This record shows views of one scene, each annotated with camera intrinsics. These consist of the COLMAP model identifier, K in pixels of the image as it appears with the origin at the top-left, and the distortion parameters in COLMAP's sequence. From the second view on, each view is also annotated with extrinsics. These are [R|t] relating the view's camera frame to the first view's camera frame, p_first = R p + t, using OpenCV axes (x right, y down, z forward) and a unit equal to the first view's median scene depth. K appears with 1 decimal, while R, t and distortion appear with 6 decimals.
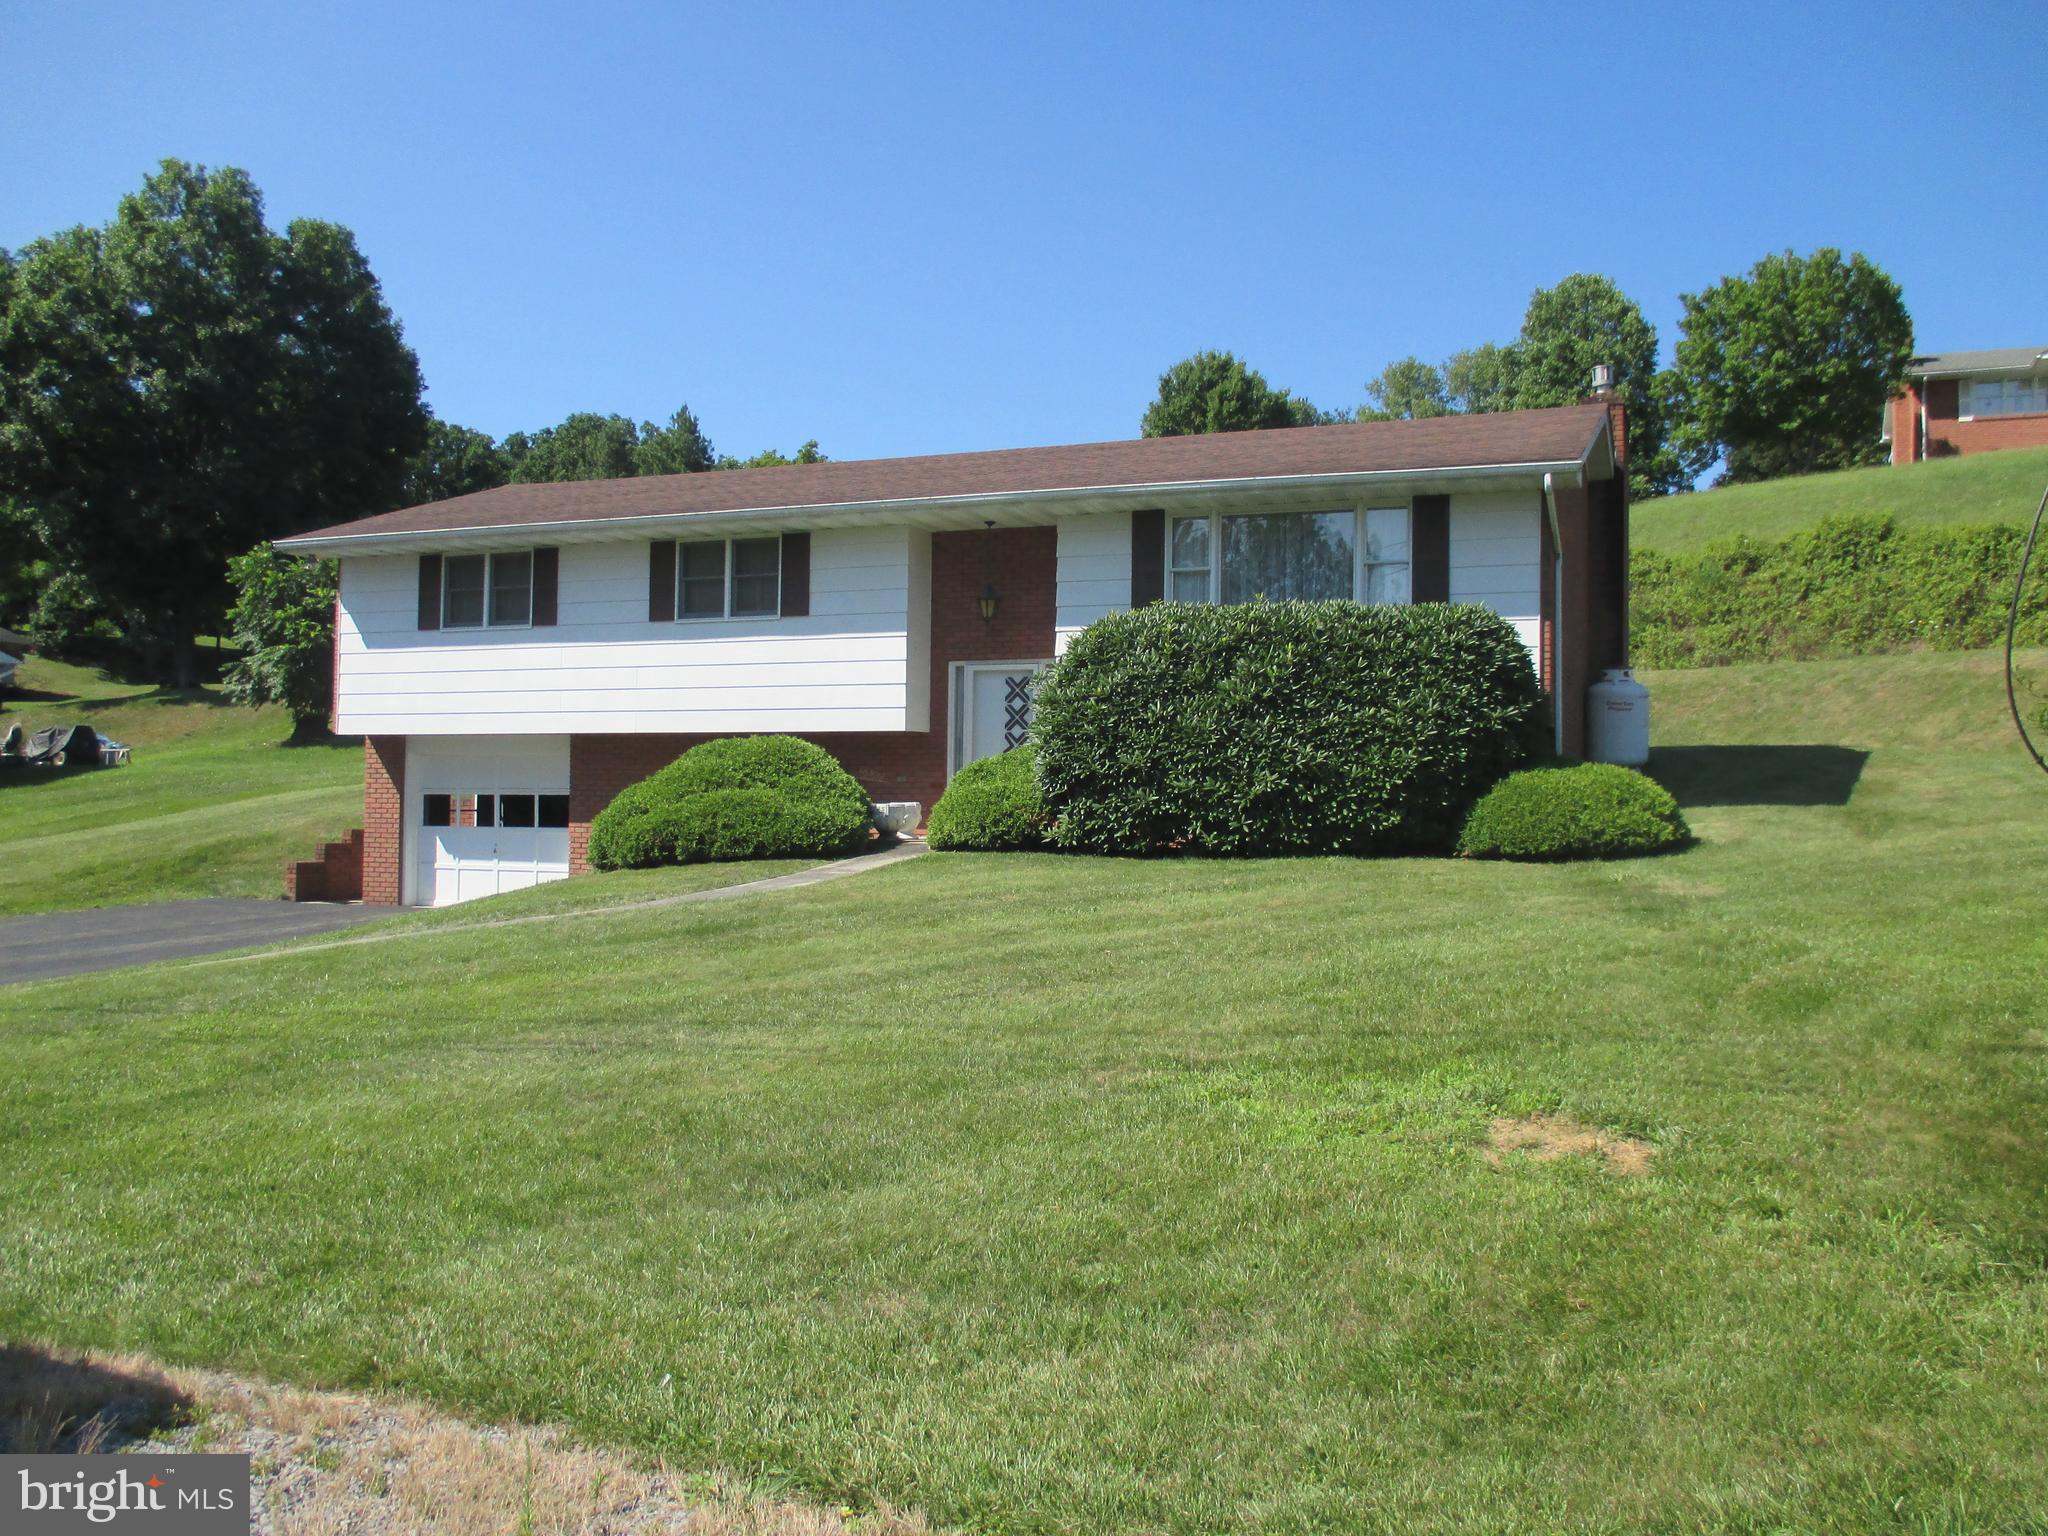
lens RADIAL K [[1694.1, 0, 1026.6], [0, 1694.1, 734.9], [0, 0, 1]] dist [-0.037656, 0.007182]
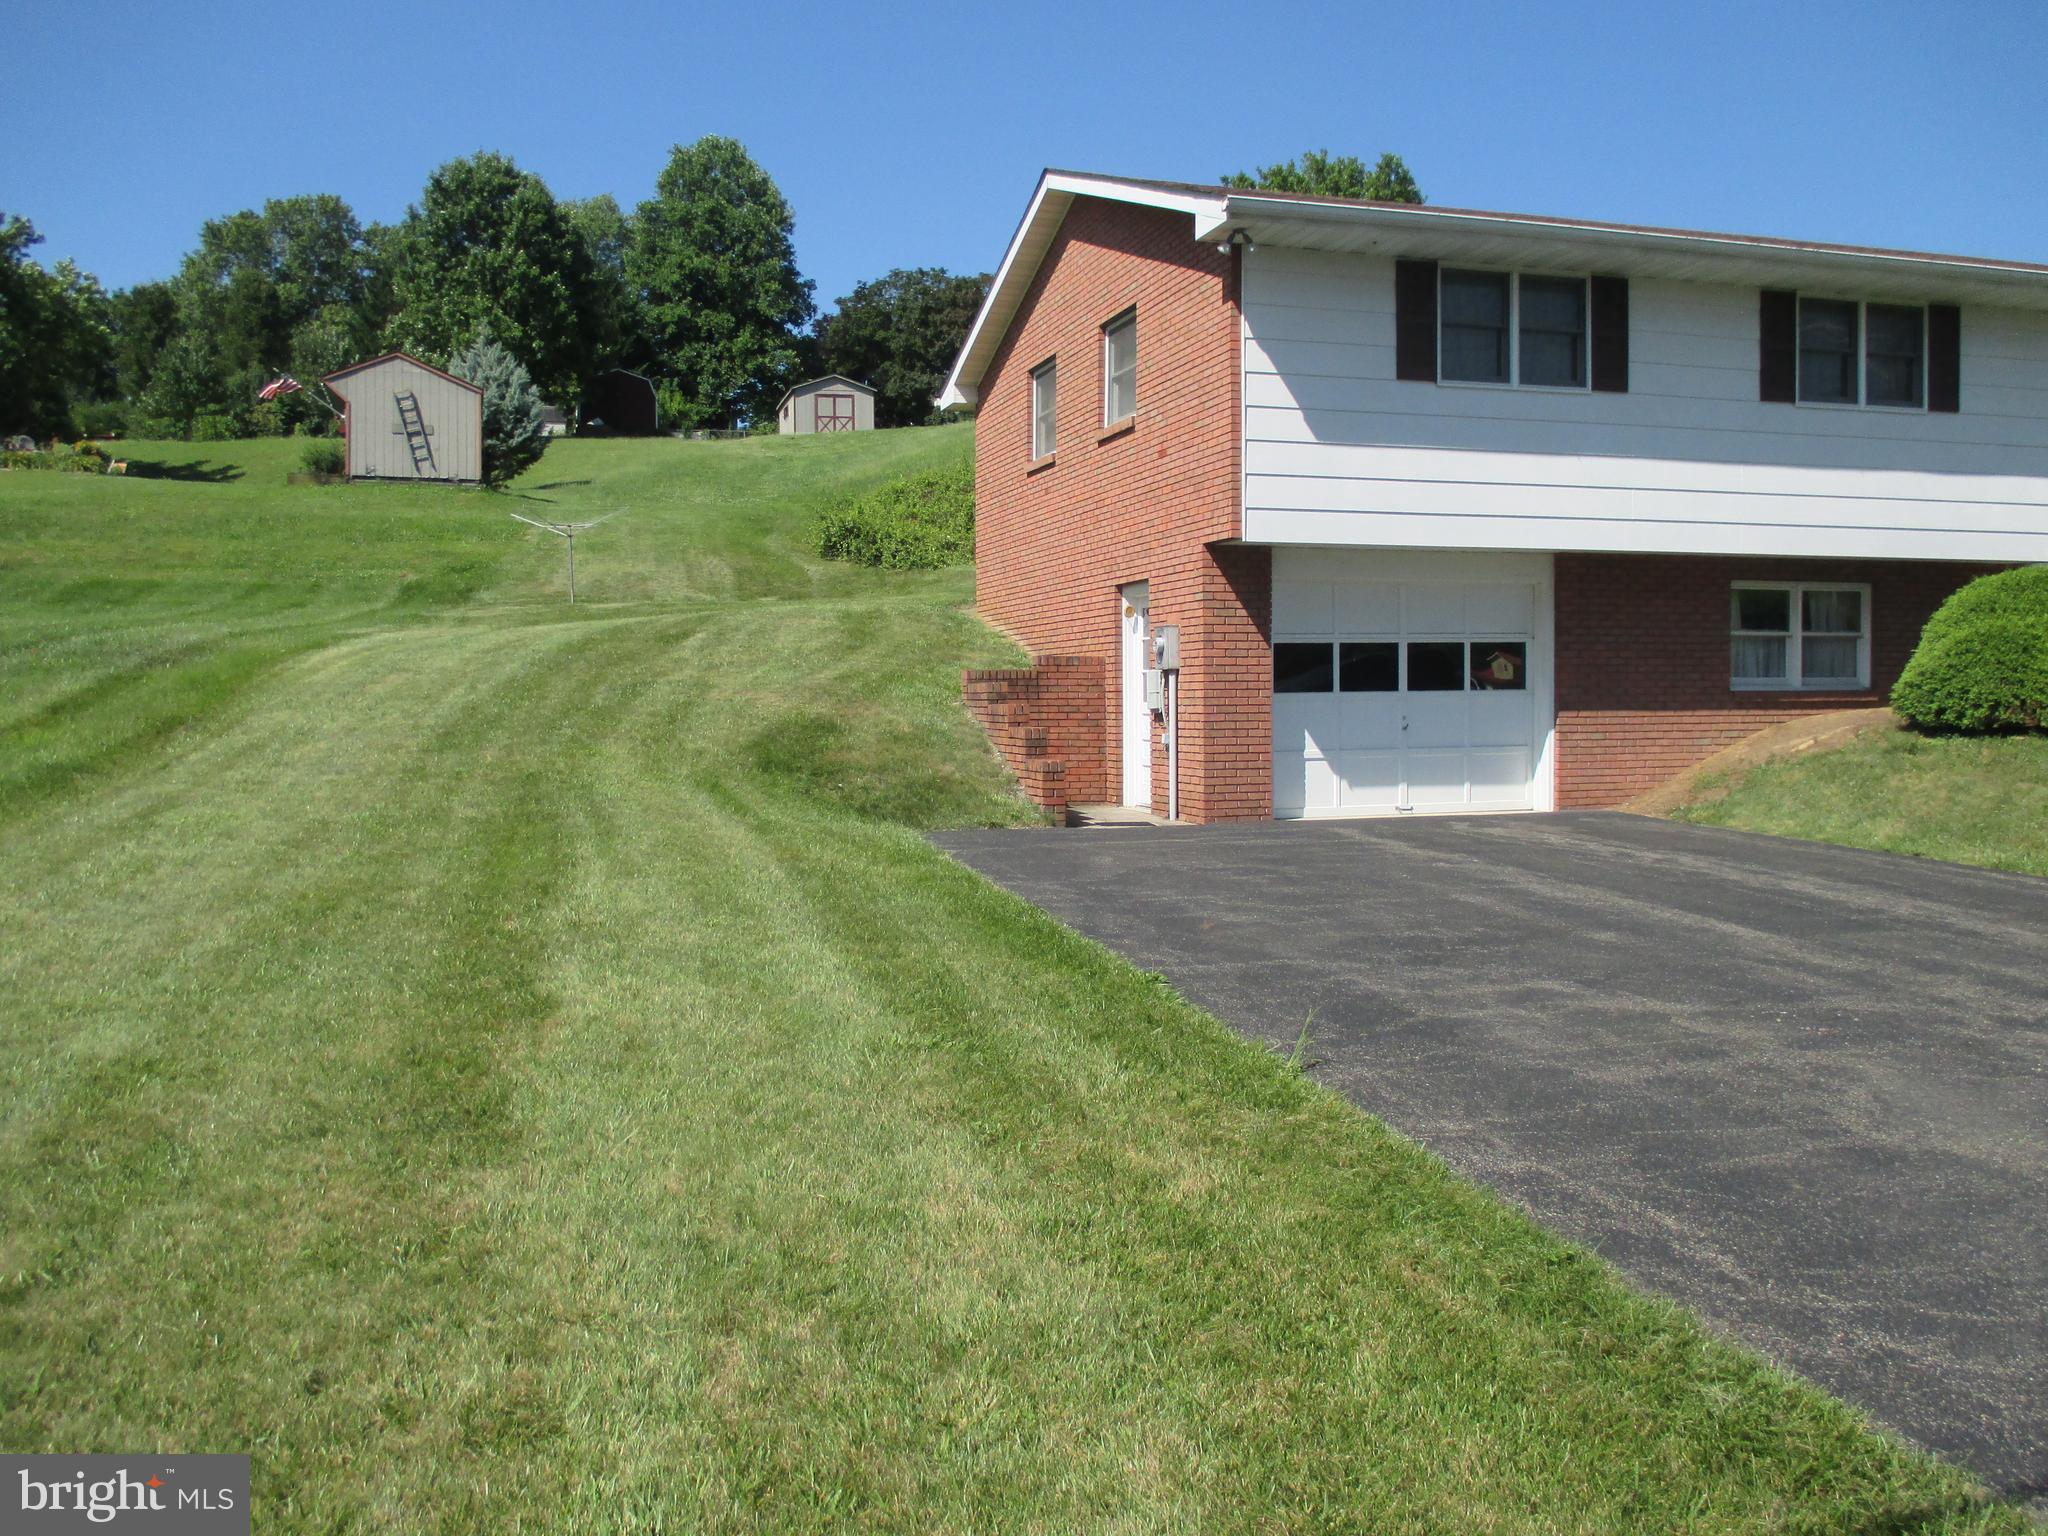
lens RADIAL K [[1671.2, 0, 1038.4], [0, 1671.2, 777.3], [0, 0, 1]] dist [-0.070812, 0.101011]
pose [[0.774159, -0.051171, 0.630920, -0.569232], [-0.011029, 0.995485, 0.094273, 0.018963], [-0.632896, -0.079941, 0.770099, 0.393819]]
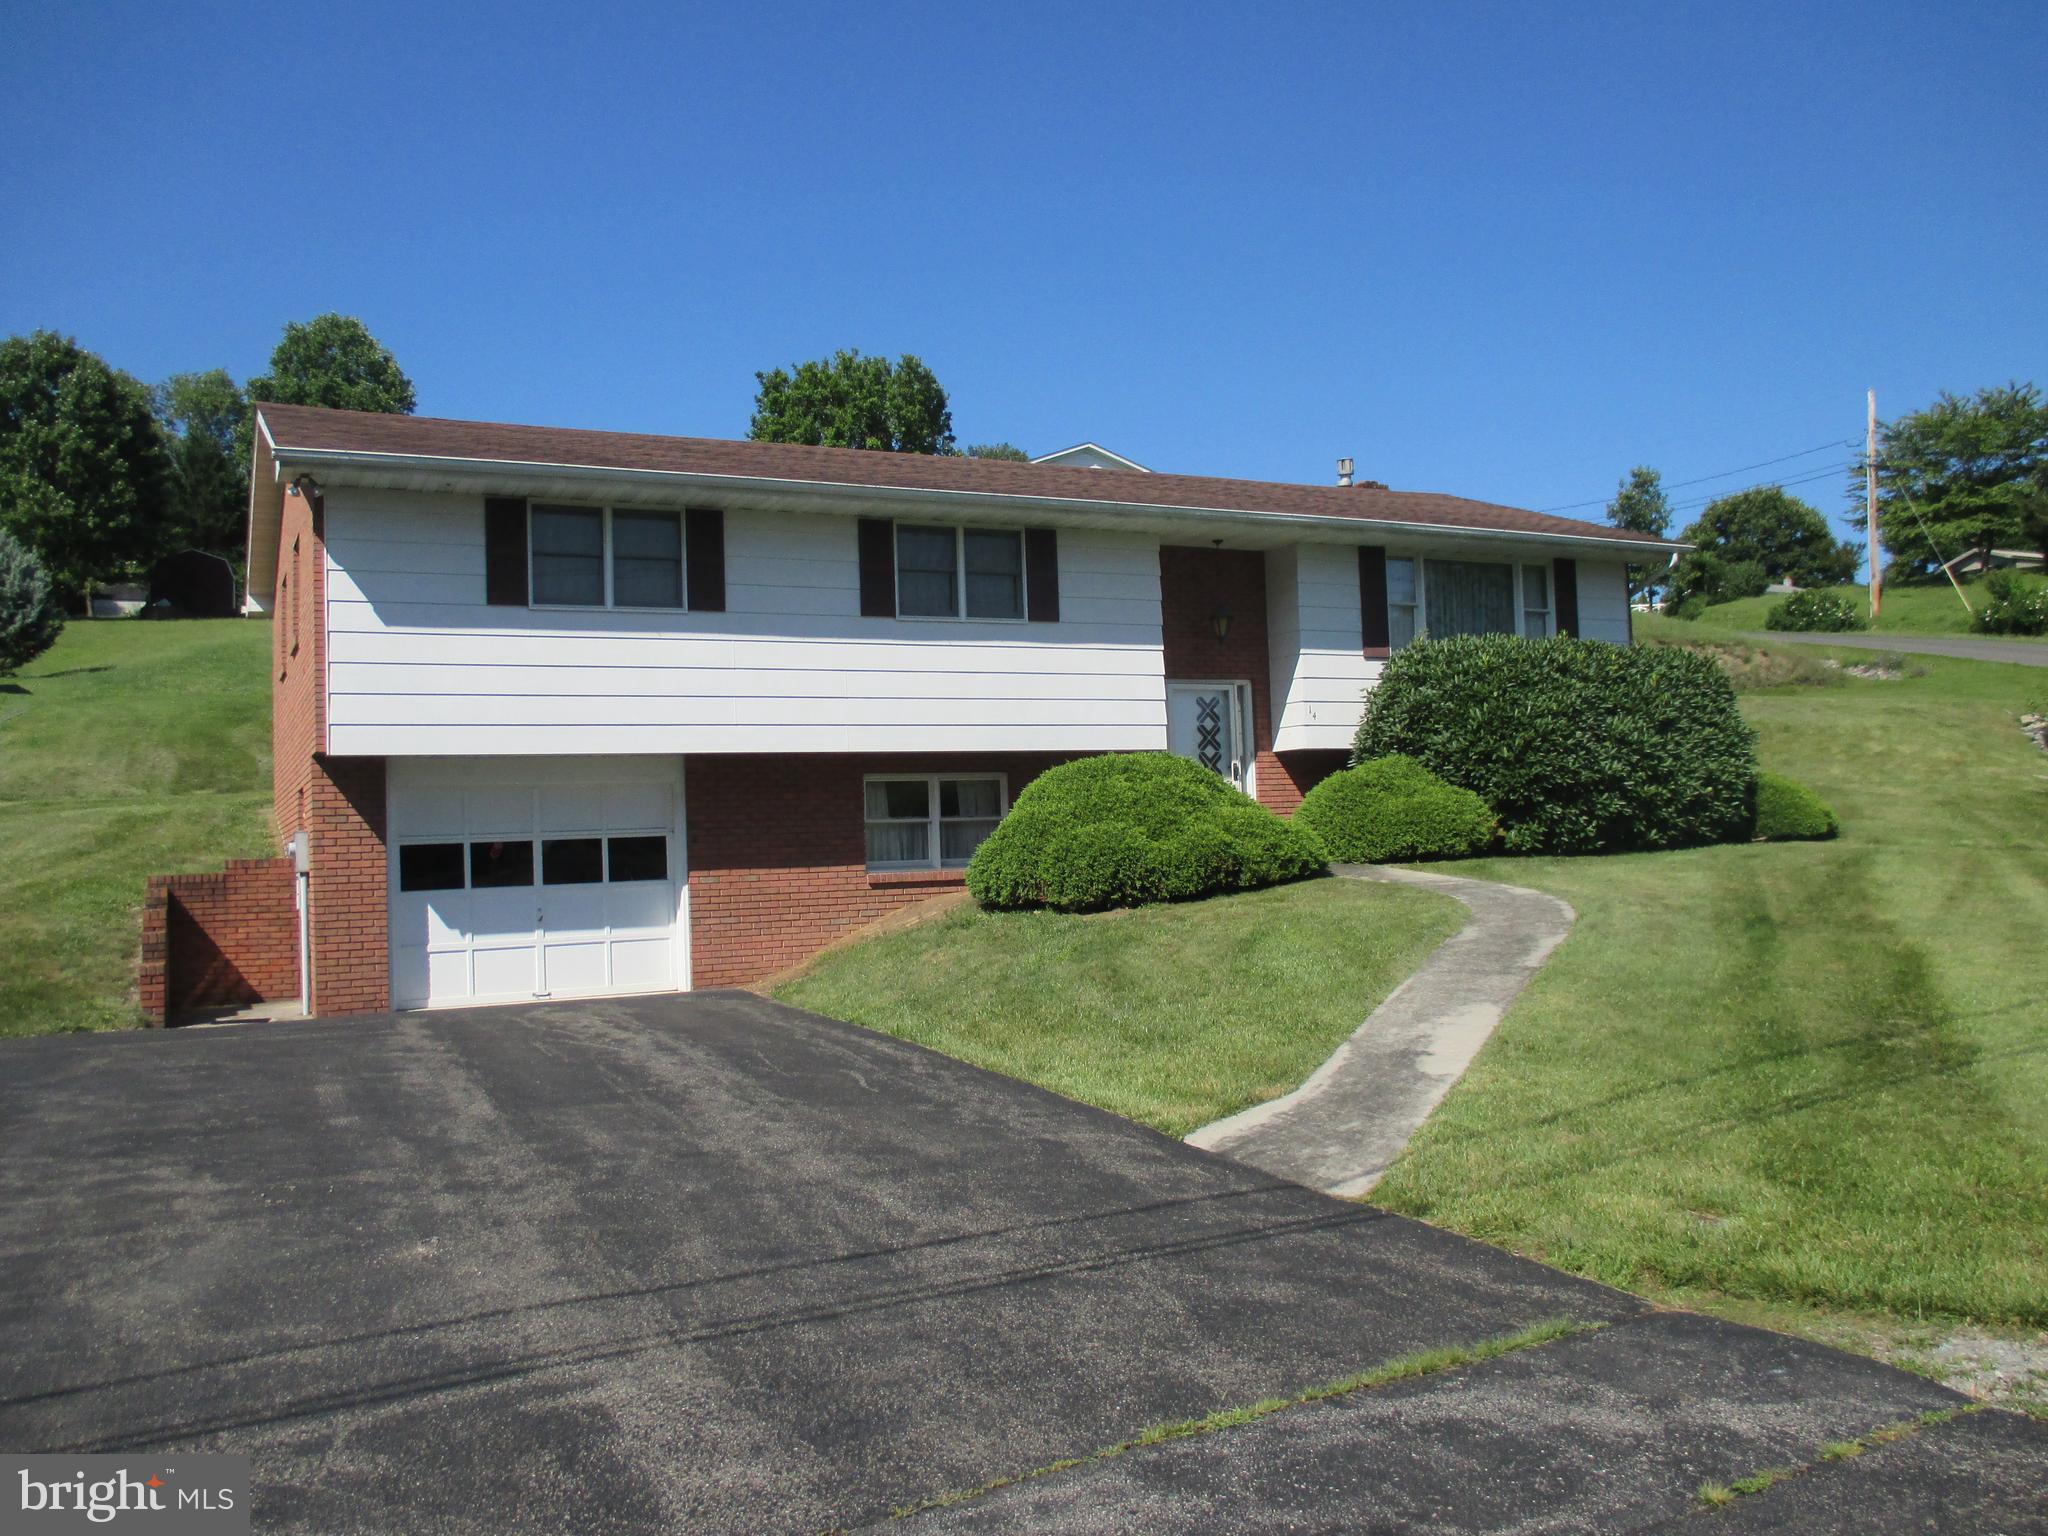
lens RADIAL K [[1671.2, 0, 1038.4], [0, 1671.2, 777.3], [0, 0, 1]] dist [-0.070812, 0.101011]
pose [[0.653727, -0.004432, 0.756718, -0.480261], [0.011514, 0.999925, -0.004091, 0.009373], [-0.756643, 0.011387, 0.653729, 0.253790]]
